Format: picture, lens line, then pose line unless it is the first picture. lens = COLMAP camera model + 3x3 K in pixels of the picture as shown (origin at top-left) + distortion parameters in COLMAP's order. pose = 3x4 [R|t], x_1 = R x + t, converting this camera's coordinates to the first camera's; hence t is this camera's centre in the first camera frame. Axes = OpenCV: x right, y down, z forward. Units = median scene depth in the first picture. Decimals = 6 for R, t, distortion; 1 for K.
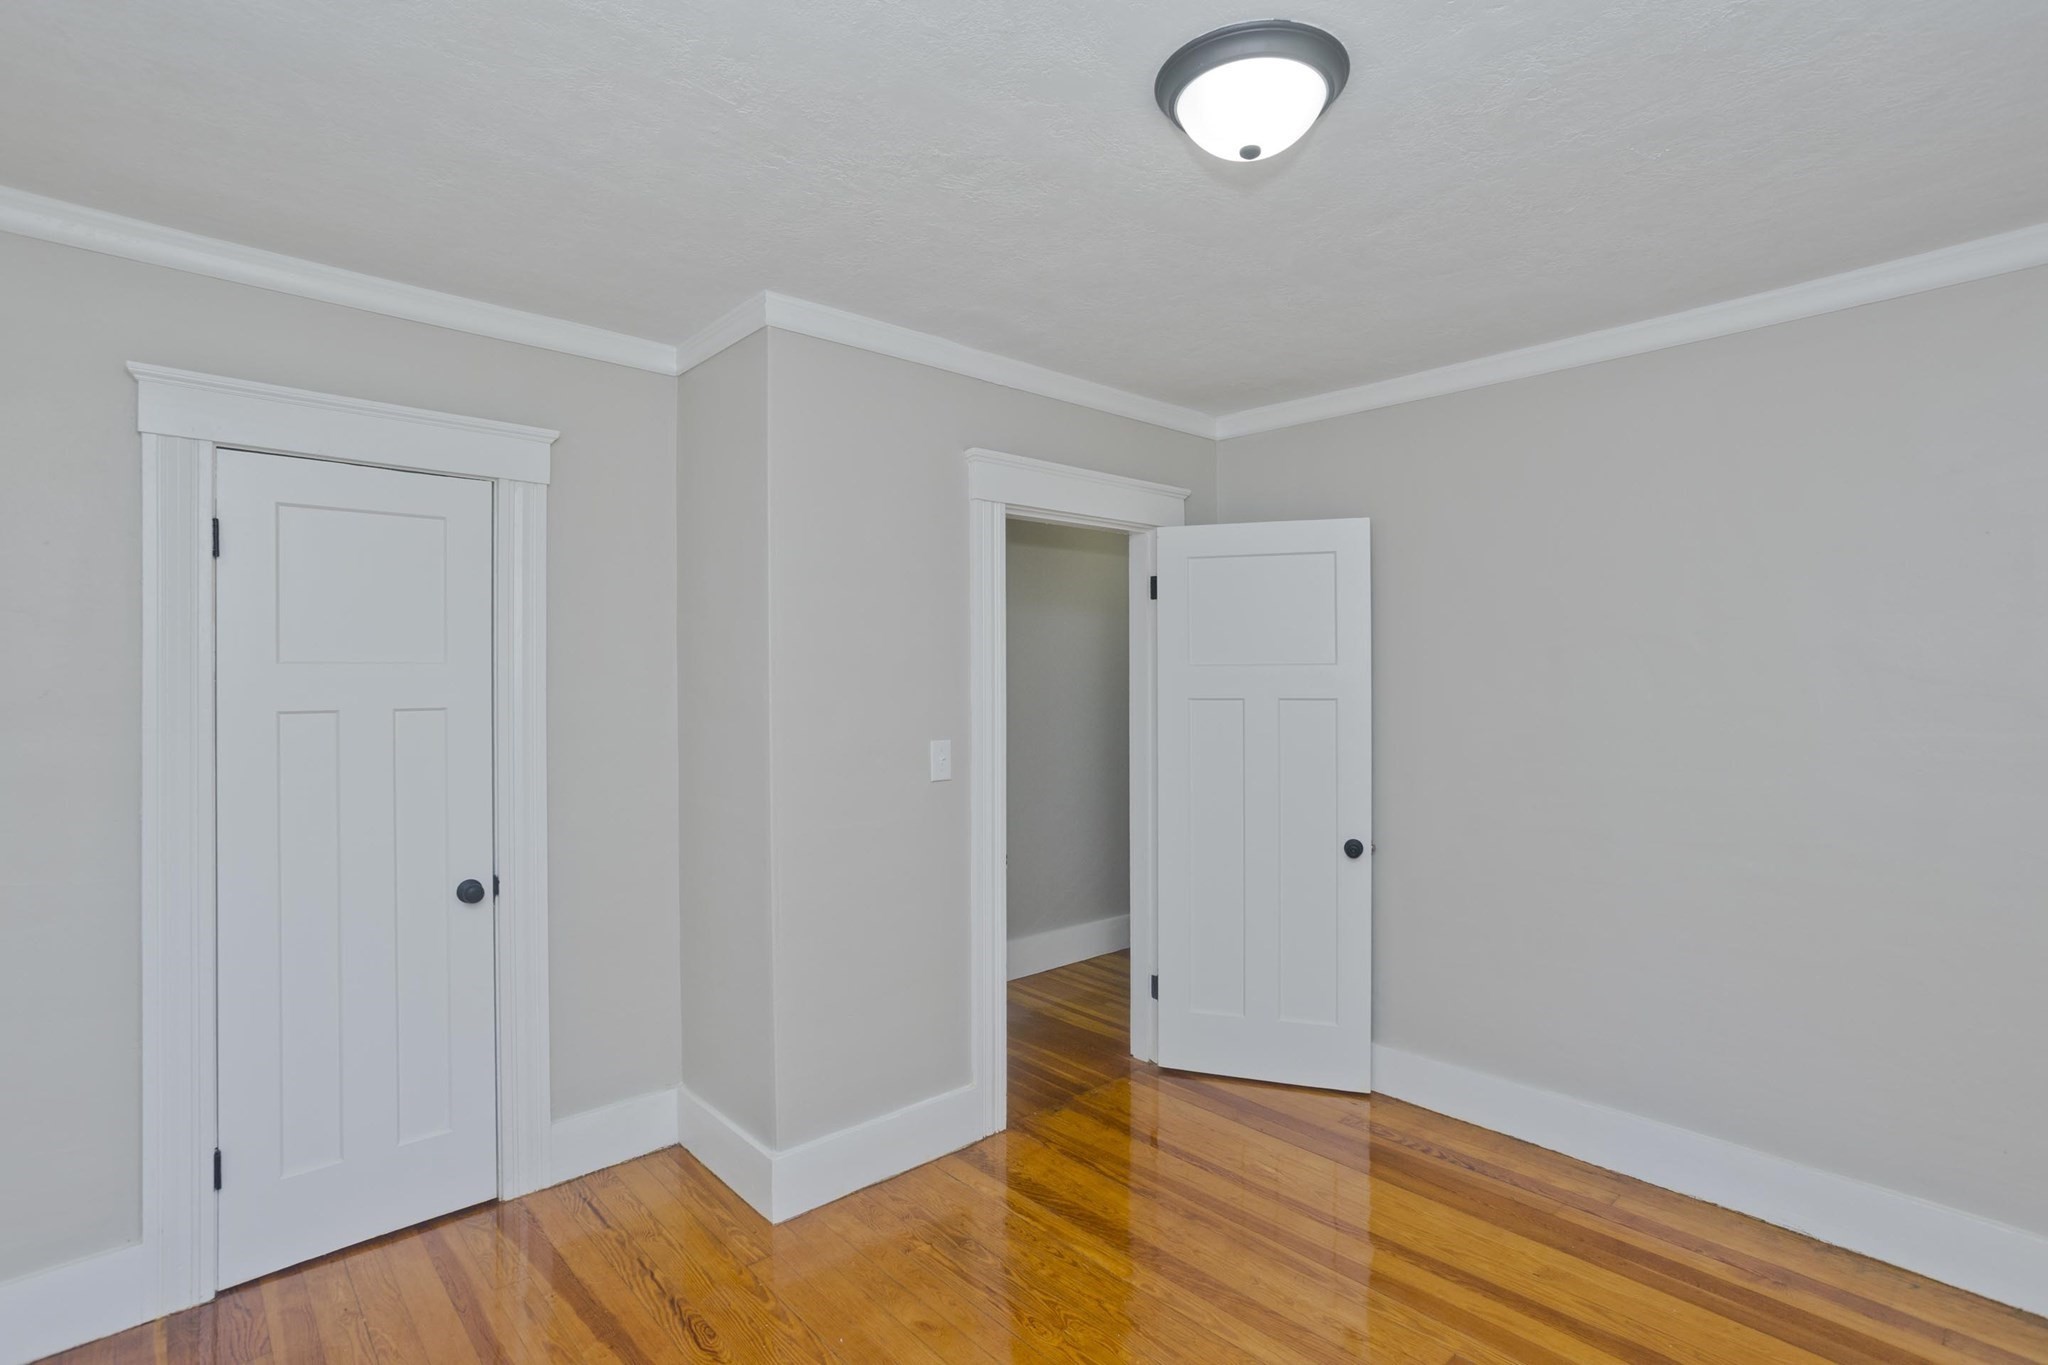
lens RADIAL K [[1002.0, 0, 1026.7], [0, 1002.0, 670.4], [0, 0, 1]] dist [-0.055696, 0.033573]
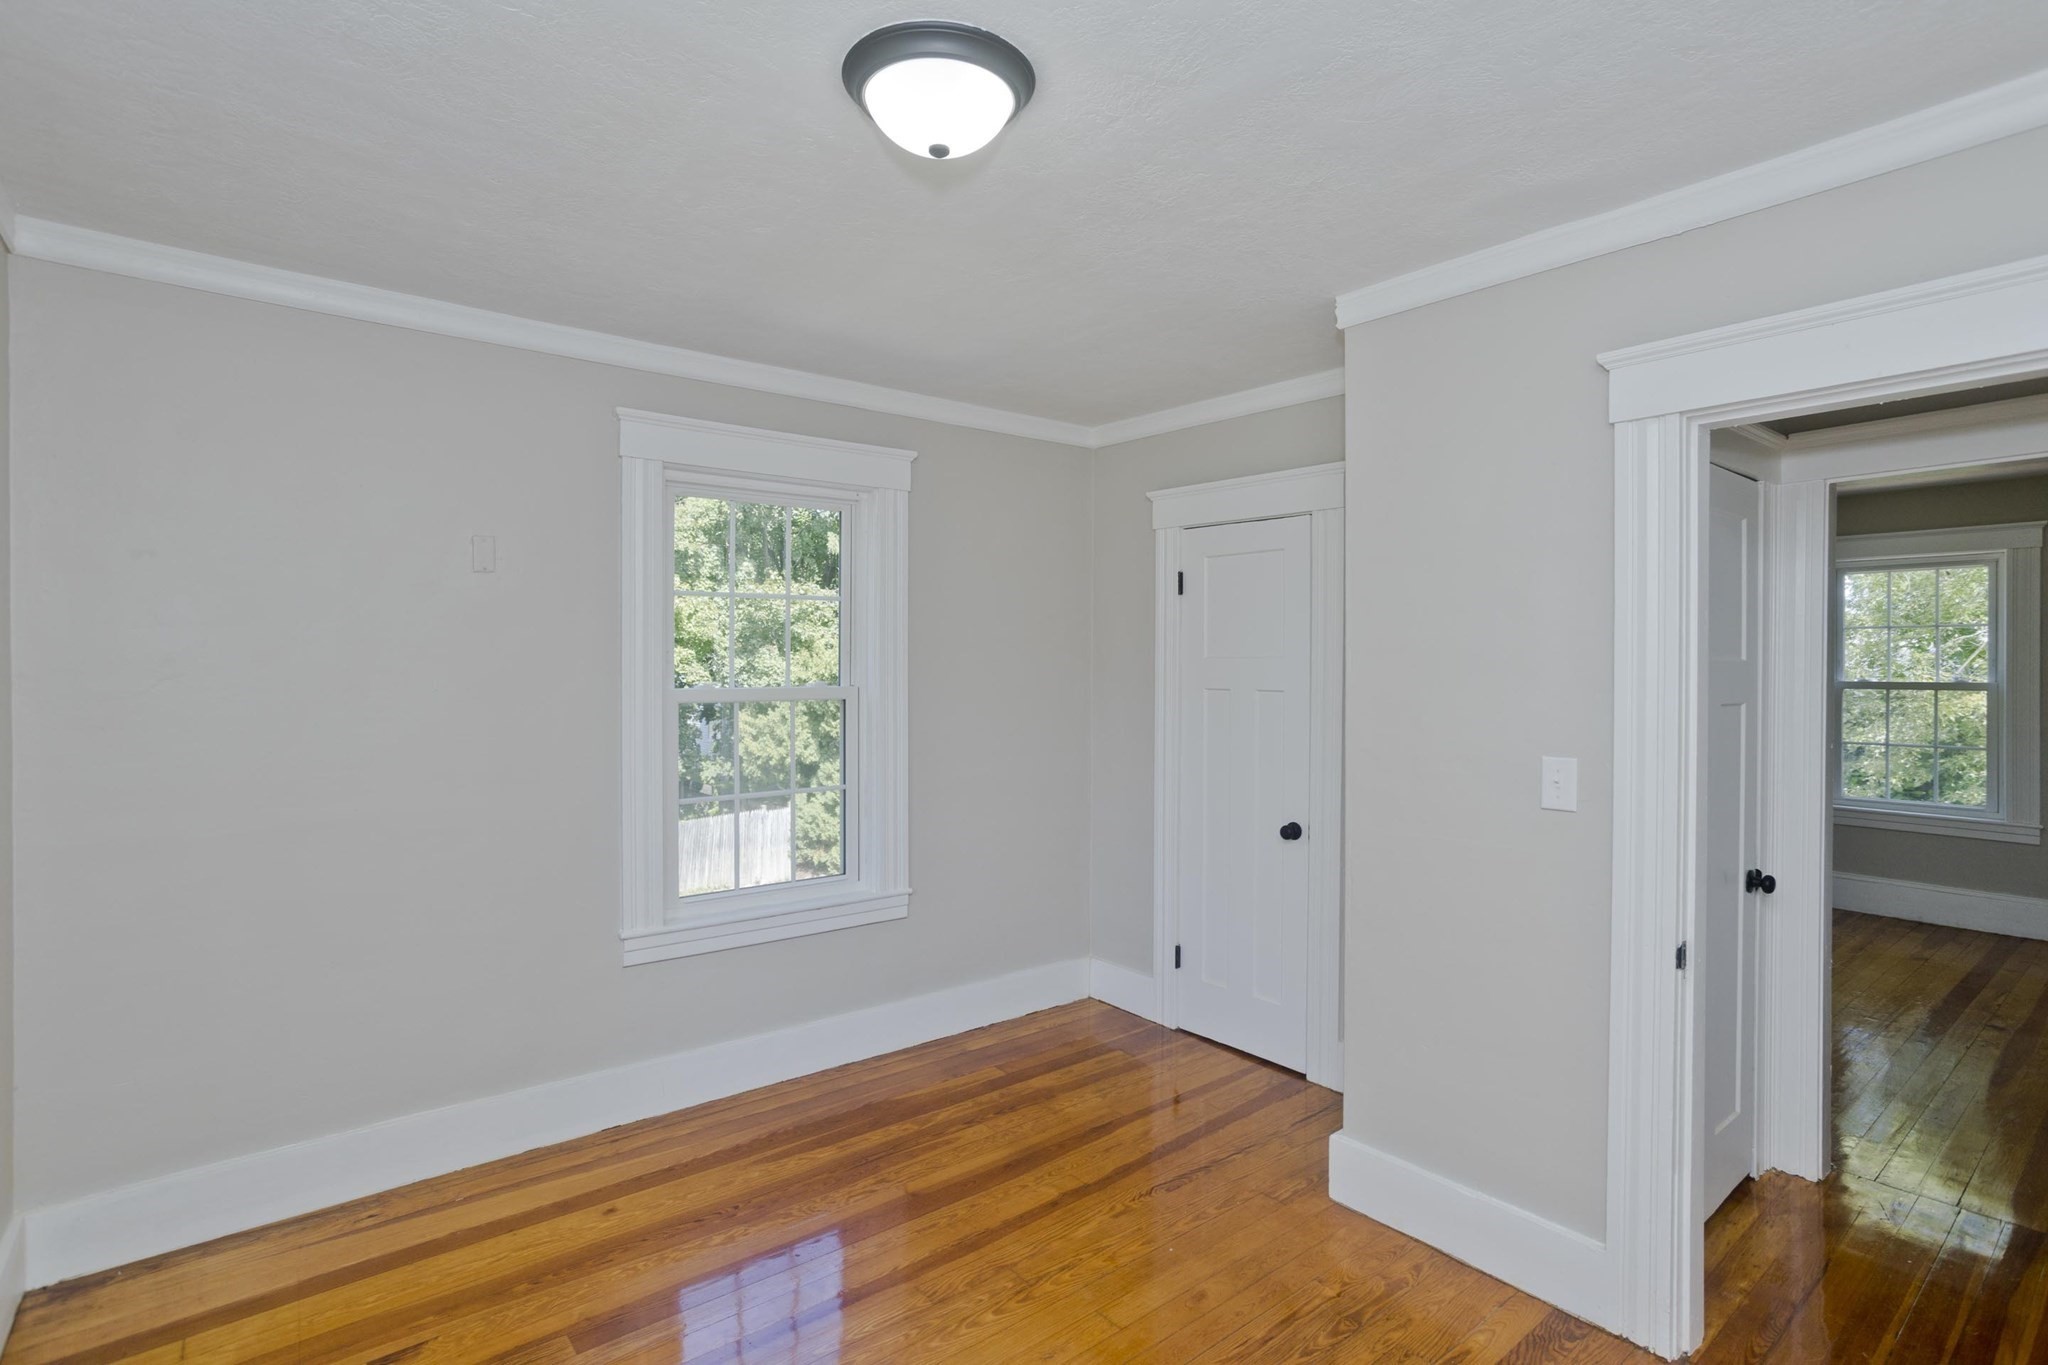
lens RADIAL K [[1002.0, 0, 1026.7], [0, 1002.0, 670.4], [0, 0, 1]] dist [-0.055696, 0.033573]
pose [[-0.073187, 0.013966, -0.997220, 0.829486], [0.006545, 0.999887, 0.013523, -0.010673], [0.997297, -0.005537, -0.073270, 0.791272]]
